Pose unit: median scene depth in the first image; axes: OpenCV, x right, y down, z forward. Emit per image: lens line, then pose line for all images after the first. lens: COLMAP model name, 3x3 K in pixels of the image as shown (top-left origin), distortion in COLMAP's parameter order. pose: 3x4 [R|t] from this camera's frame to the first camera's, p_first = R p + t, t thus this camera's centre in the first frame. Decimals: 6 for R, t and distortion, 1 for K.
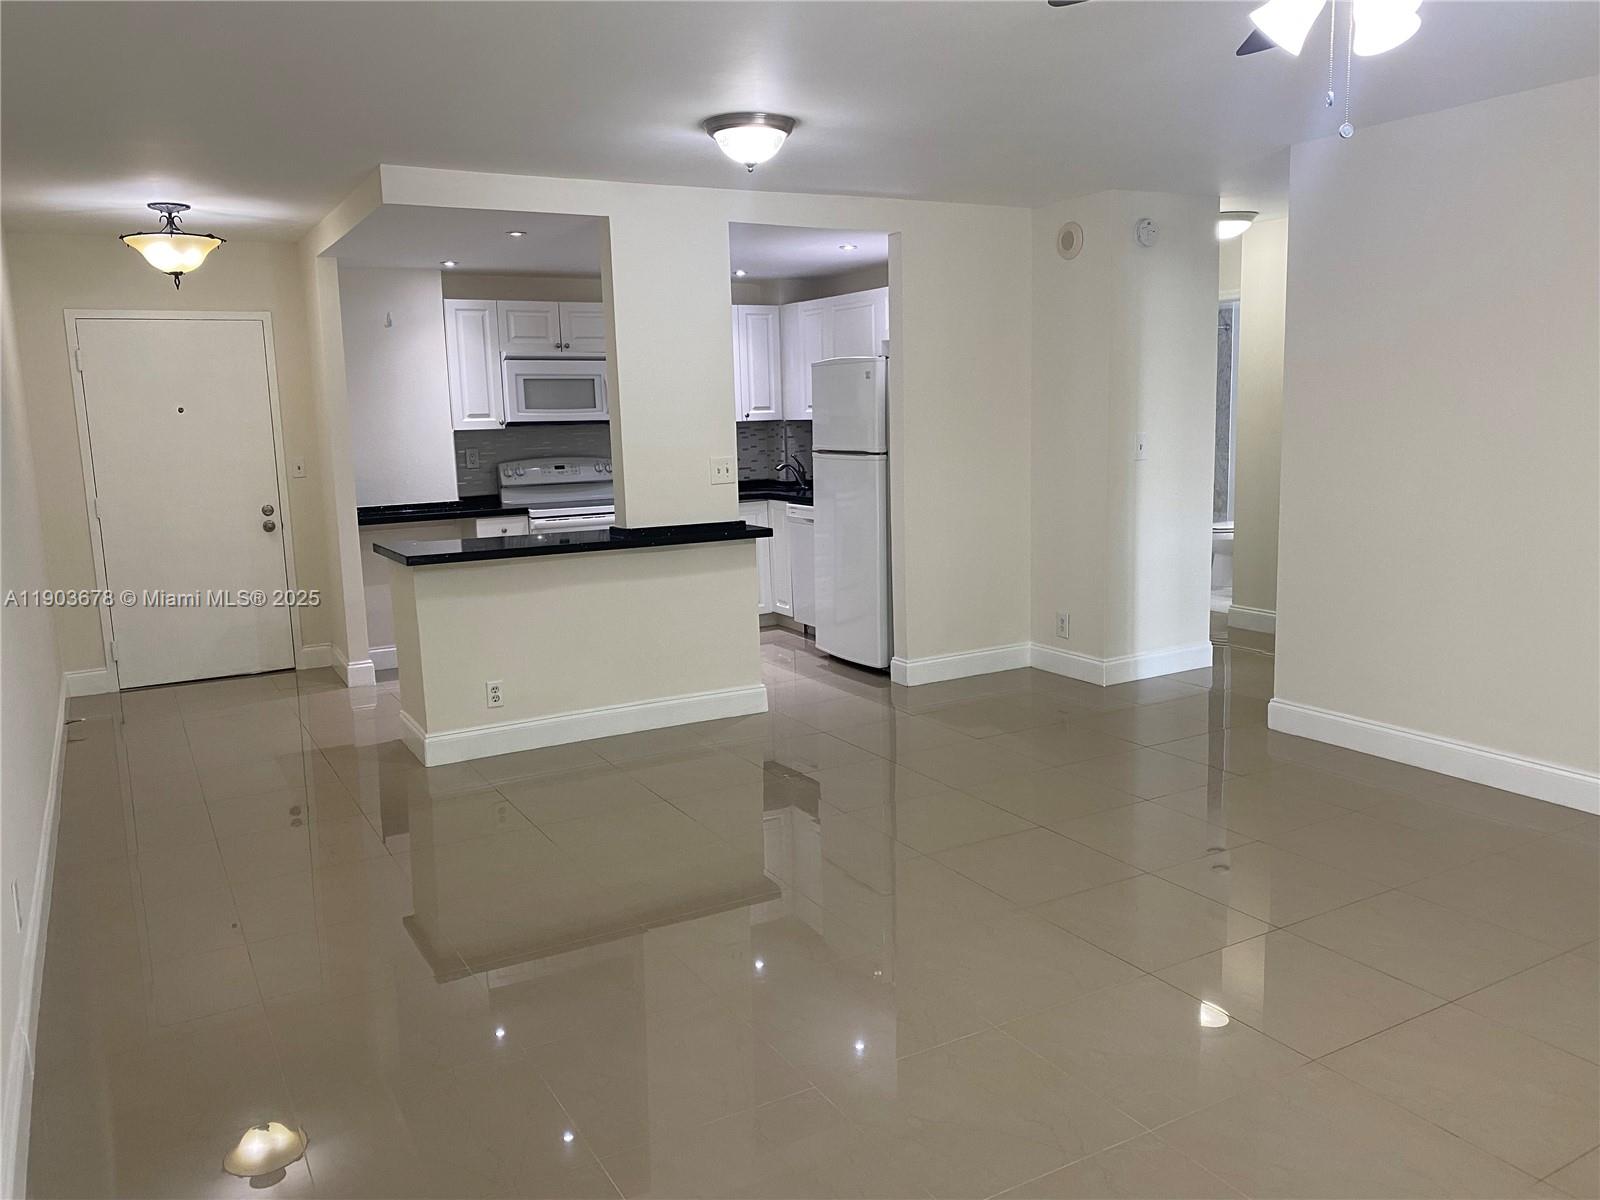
lens RADIAL K [[1216.1, 0, 800.0], [0, 1216.1, 600.0], [0, 0, 1]] dist [-0.032288, -0.001292]
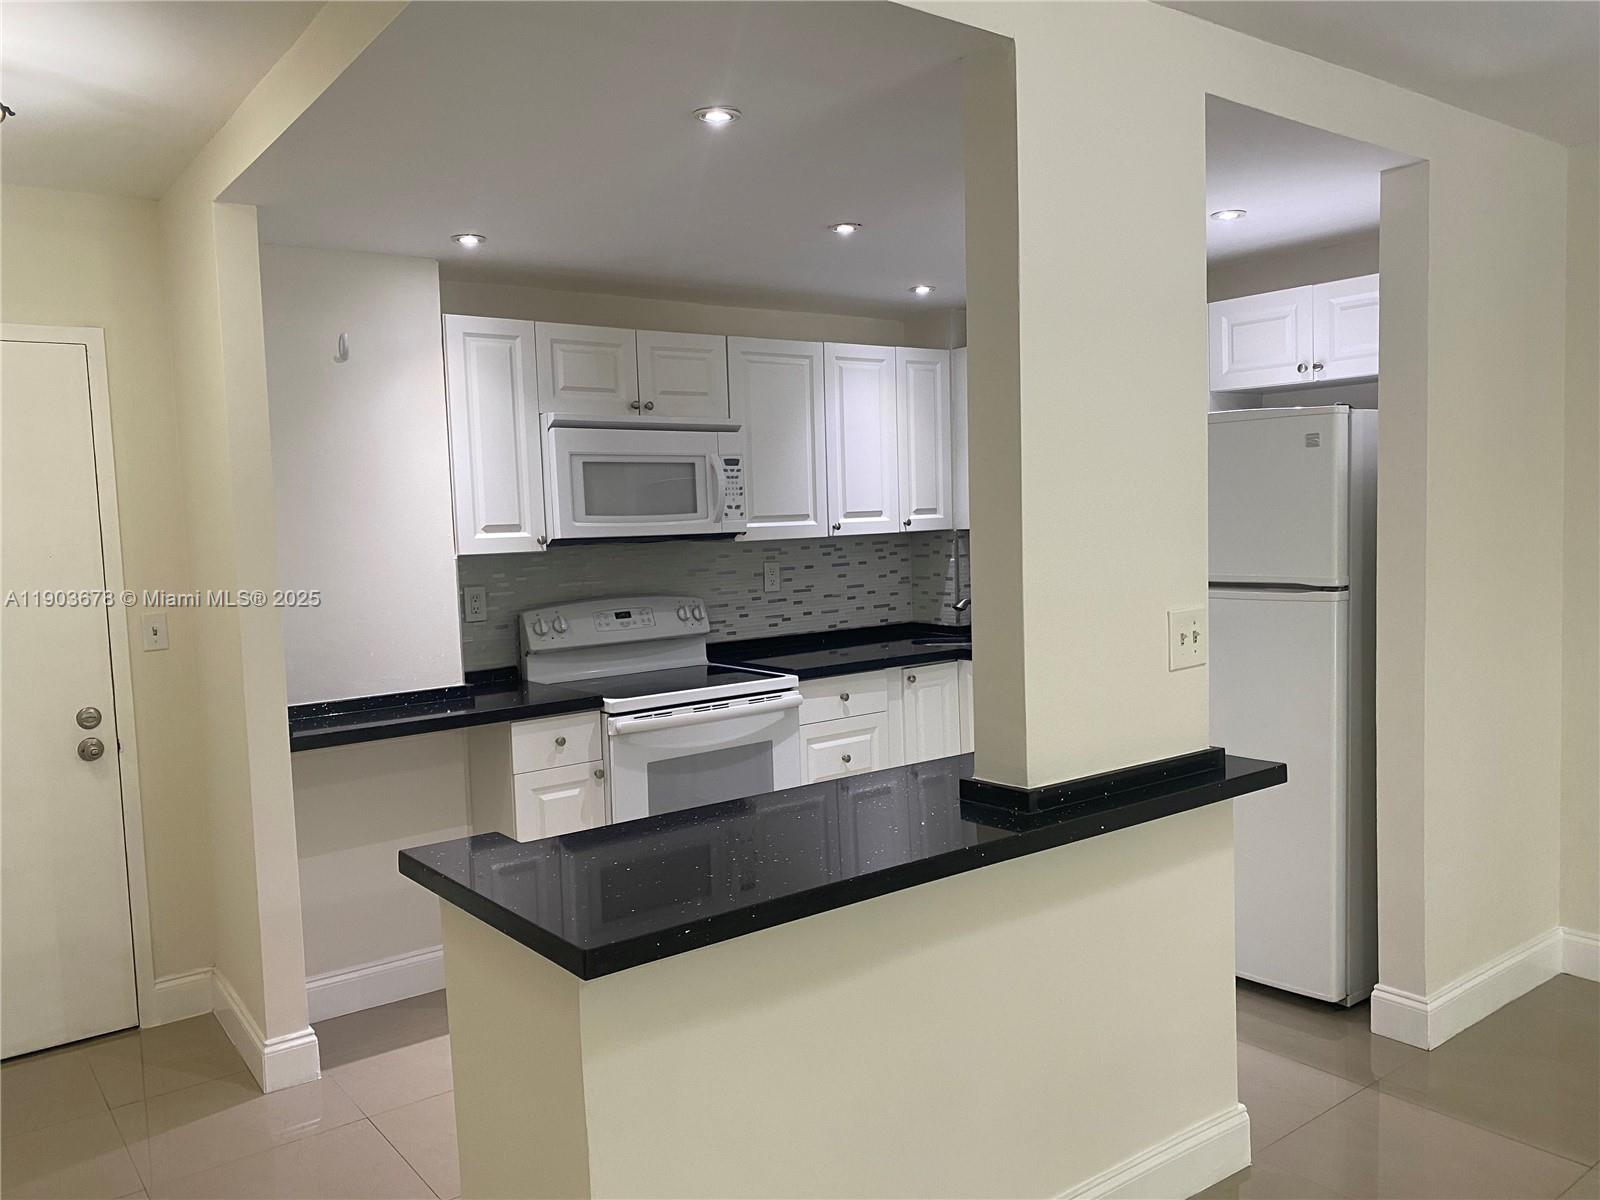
lens RADIAL K [[1277.5, 0, 800.0], [0, 1277.5, 600.0], [0, 0, 1]] dist [0.006576, -0.000486]
pose [[0.993713, -0.018209, 0.110468, -0.195074], [0.028122, 0.995647, -0.088855, -0.064531], [-0.108370, 0.091403, 0.989900, 0.416061]]
